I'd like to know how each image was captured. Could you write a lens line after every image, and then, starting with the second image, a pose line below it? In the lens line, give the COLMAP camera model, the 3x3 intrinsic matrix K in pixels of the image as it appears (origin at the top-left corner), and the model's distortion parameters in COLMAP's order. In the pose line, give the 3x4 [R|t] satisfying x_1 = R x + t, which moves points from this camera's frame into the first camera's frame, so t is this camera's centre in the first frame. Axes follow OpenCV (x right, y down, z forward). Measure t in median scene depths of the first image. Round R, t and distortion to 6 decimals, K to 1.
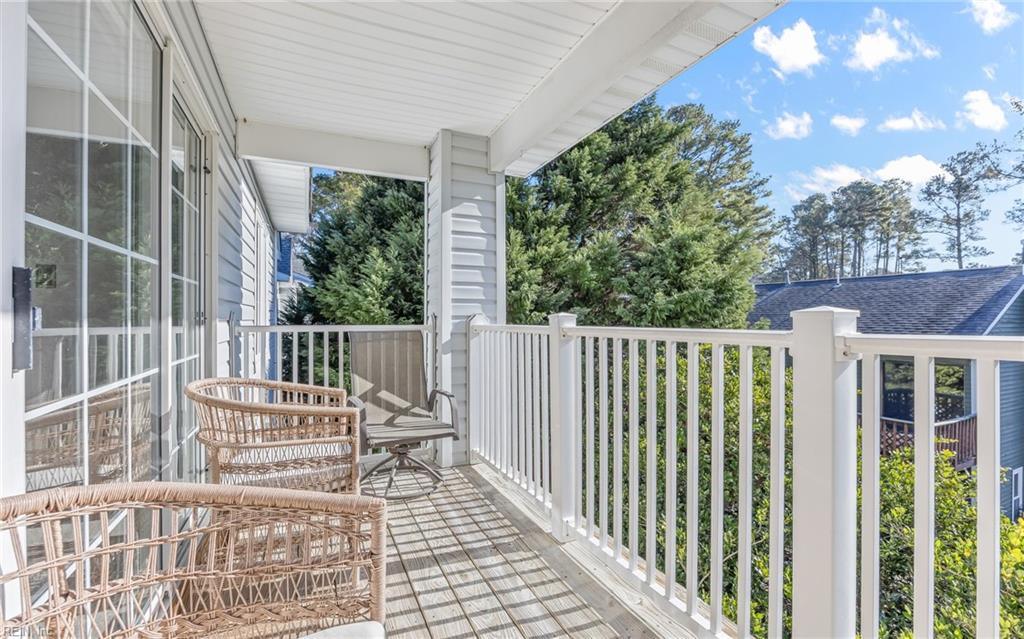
lens RADIAL K [[452.8, 0, 511.5], [0, 452.8, 318.5], [0, 0, 1]] dist [-0.010448, 0.000772]
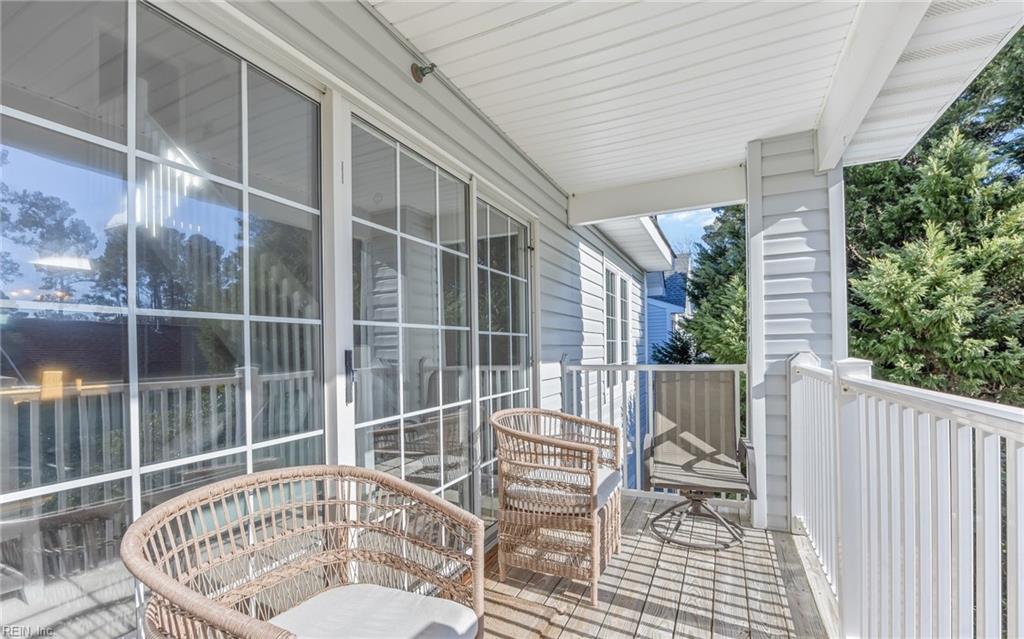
lens RADIAL K [[452.8, 0, 497.6], [0, 452.8, 352.2], [0, 0, 1]] dist [-0.010448, 0.000772]
pose [[0.632541, -0.012630, -0.774424, 0.207718], [0.022093, 0.999754, 0.001740, -0.023431], [0.774212, -0.018210, 0.632664, 0.061195]]
